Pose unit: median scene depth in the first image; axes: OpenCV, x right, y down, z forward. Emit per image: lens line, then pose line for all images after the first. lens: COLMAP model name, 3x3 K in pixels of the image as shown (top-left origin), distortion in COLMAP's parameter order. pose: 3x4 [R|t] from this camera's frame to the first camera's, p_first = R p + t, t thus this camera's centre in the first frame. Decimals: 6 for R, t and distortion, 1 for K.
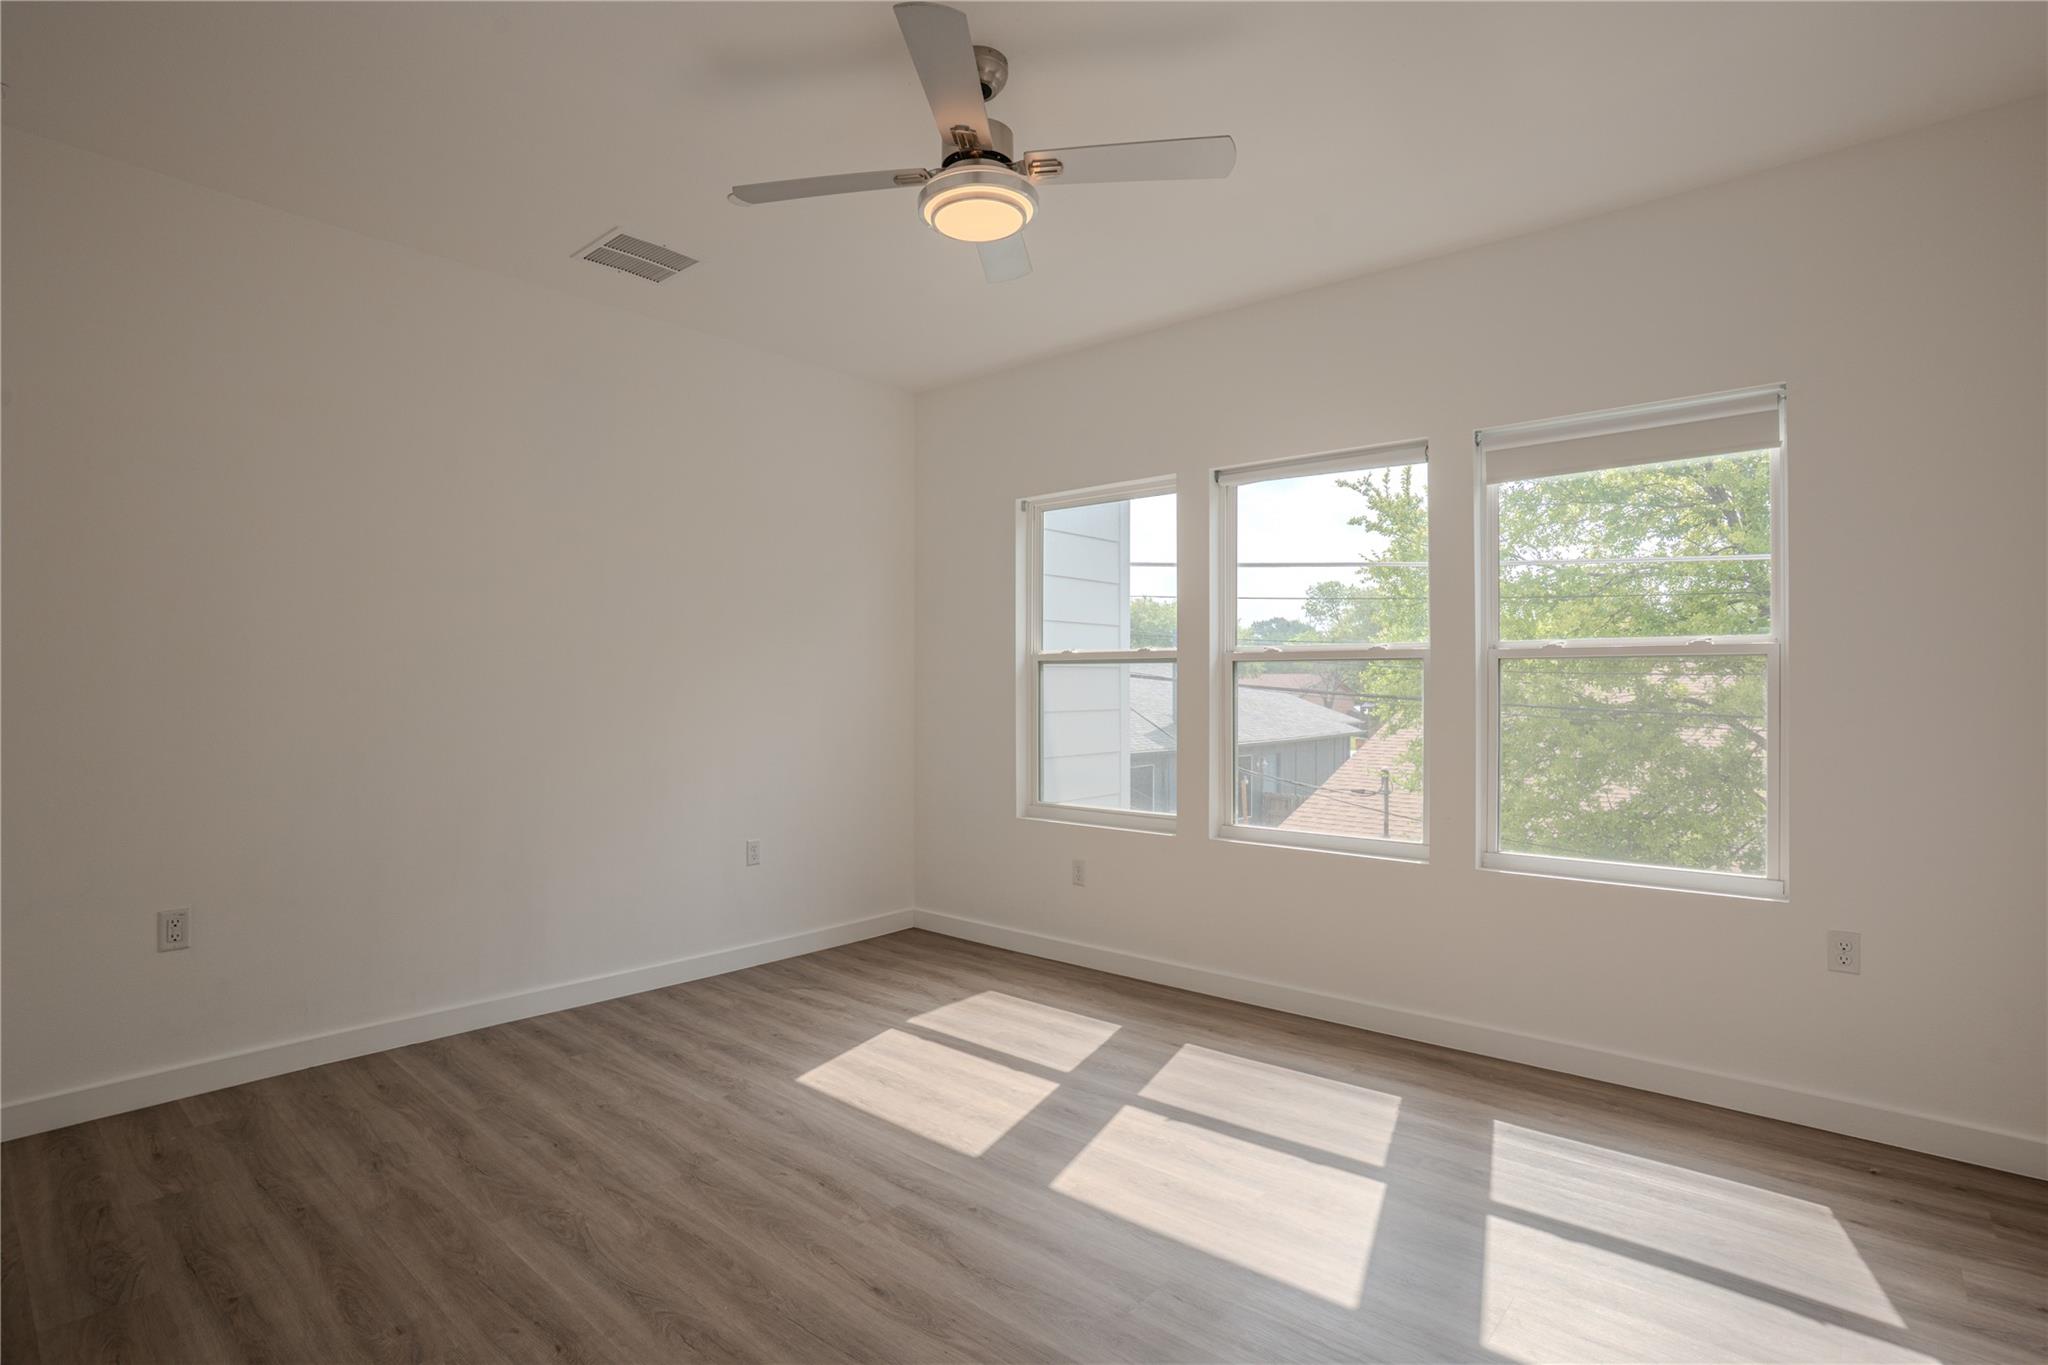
lens RADIAL K [[1002.6, 0, 1024.8], [0, 1002.6, 673.6], [0, 0, 1]] dist [-0.062675, 0.019669]
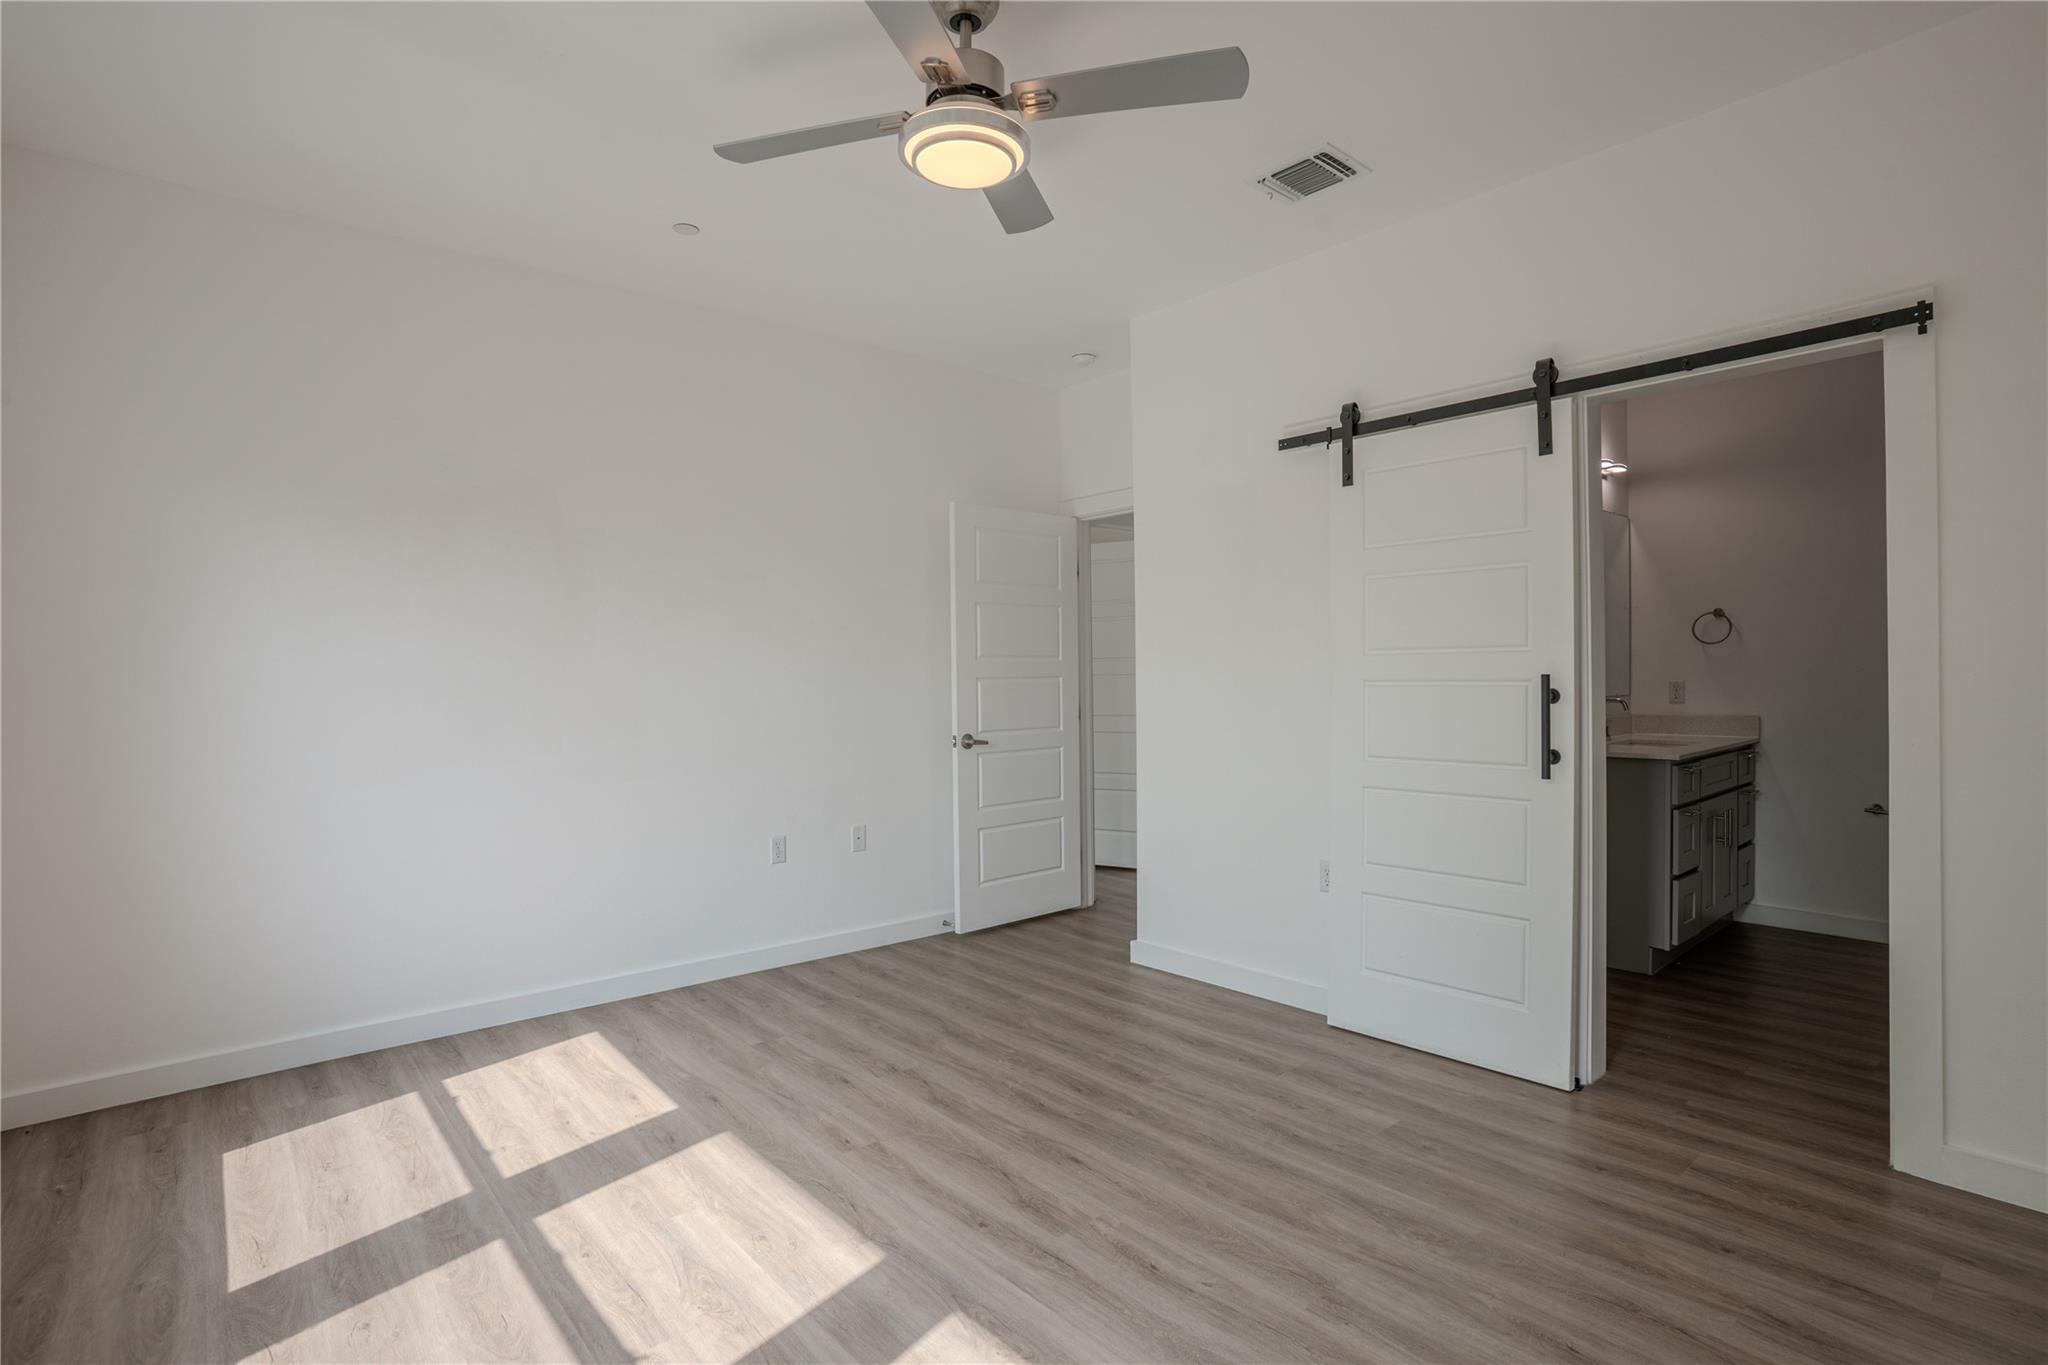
lens RADIAL K [[1002.6, 0, 1021.5], [0, 1002.6, 682.4], [0, 0, 1]] dist [-0.062675, 0.019669]
pose [[-0.989893, 0.008131, 0.141581, -0.175041], [0.007876, 0.999966, -0.002356, 0.018166], [-0.141596, -0.001217, -0.989924, 1.488239]]
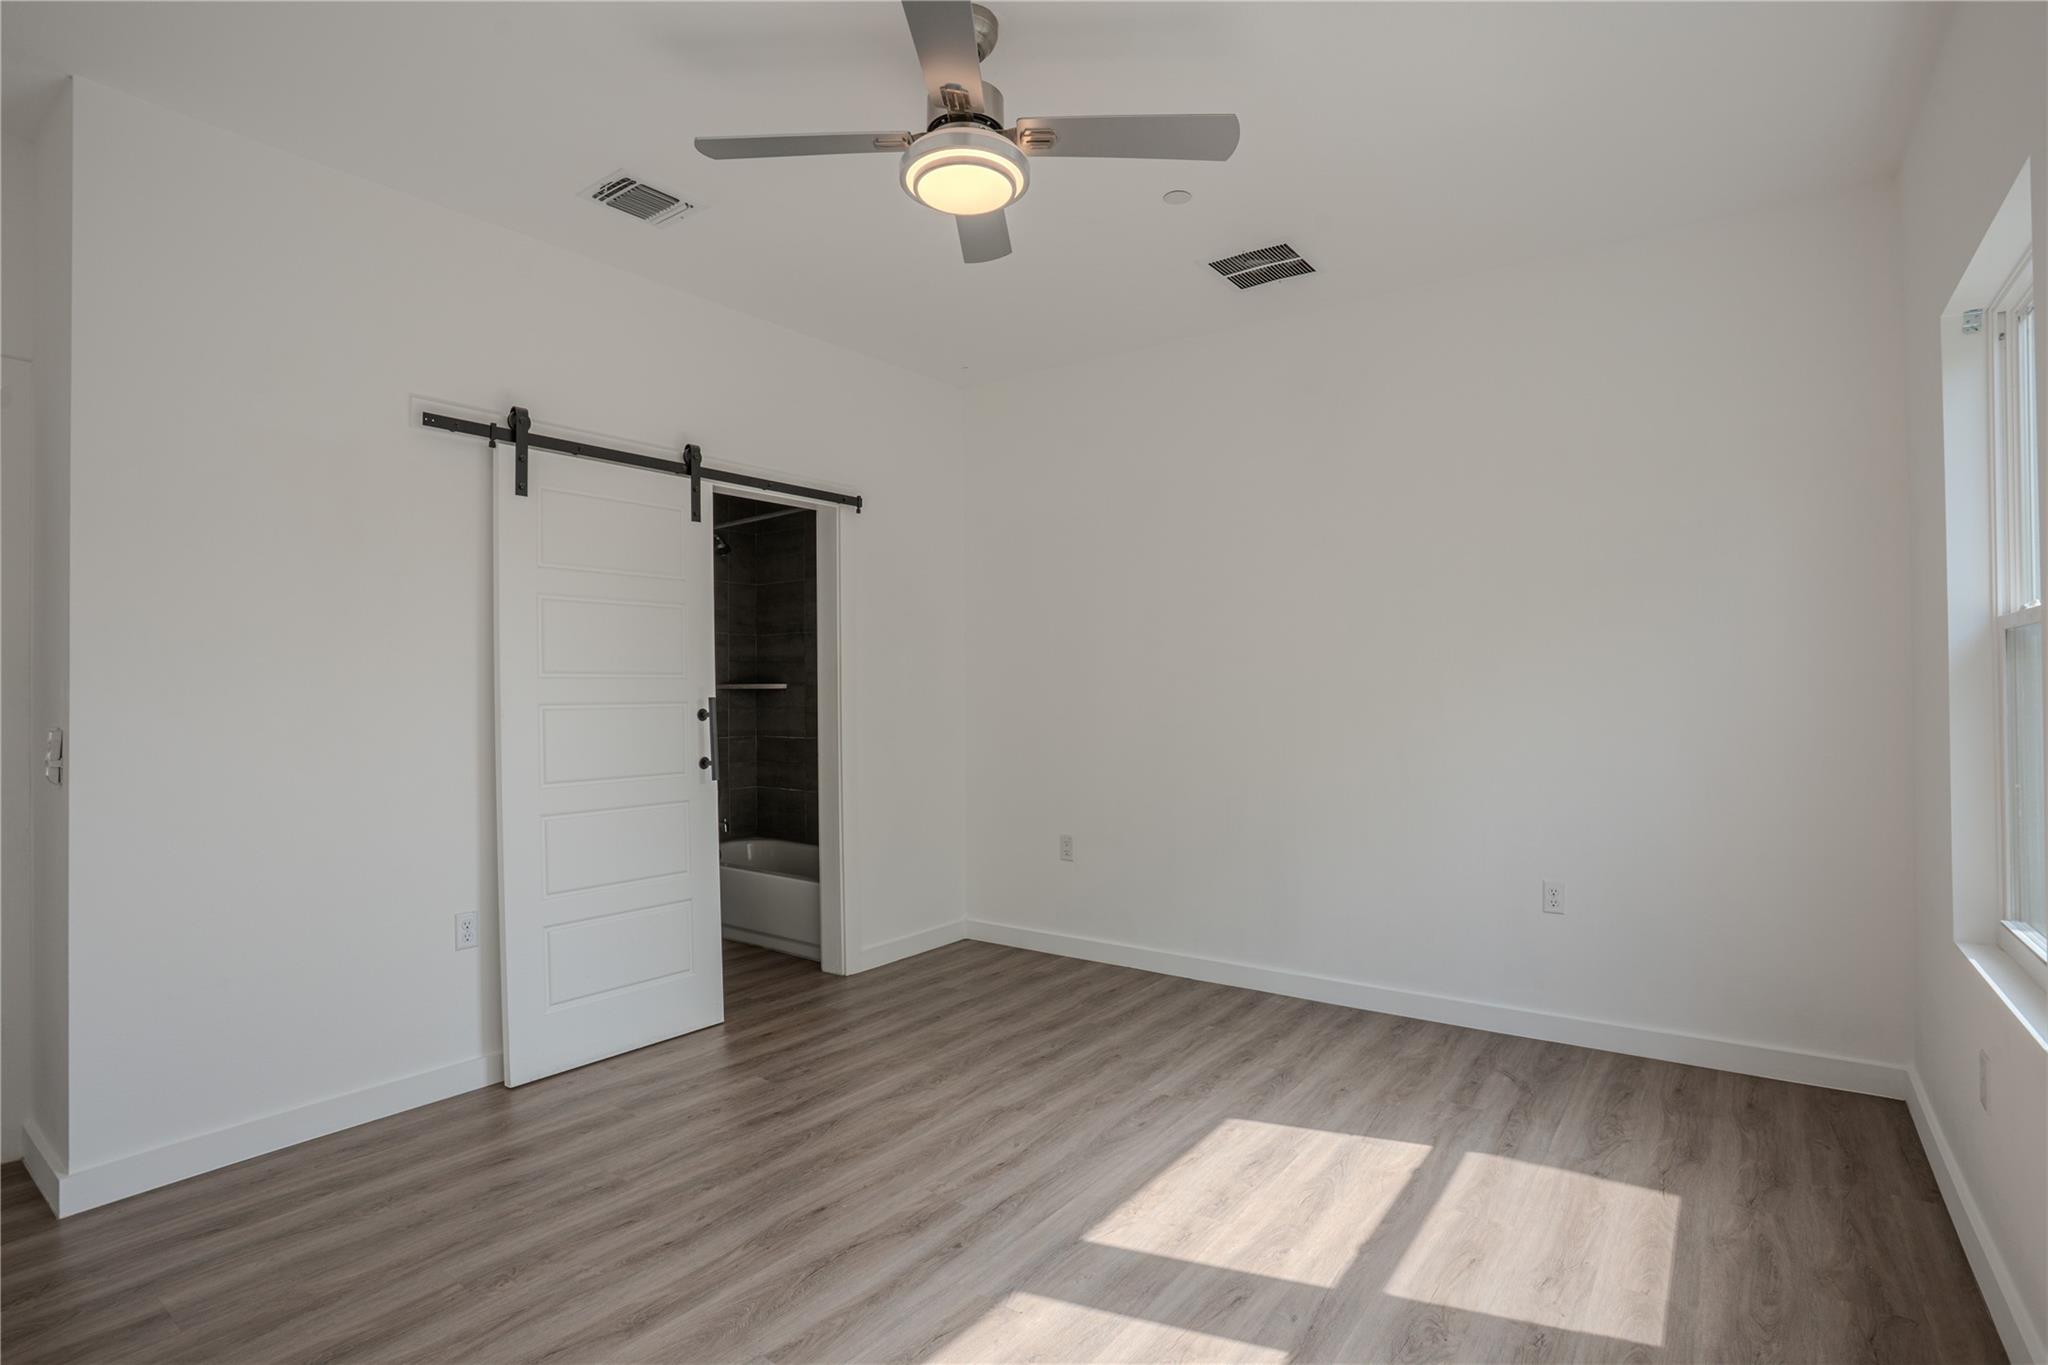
lens RADIAL K [[1002.6, 0, 1021.1], [0, 1002.6, 688.4], [0, 0, 1]] dist [-0.062675, 0.019669]
pose [[0.075529, -0.005299, -0.997130, 0.685348], [0.019897, 0.999795, -0.003806, 0.013273], [0.996945, -0.019552, 0.075619, 0.769026]]
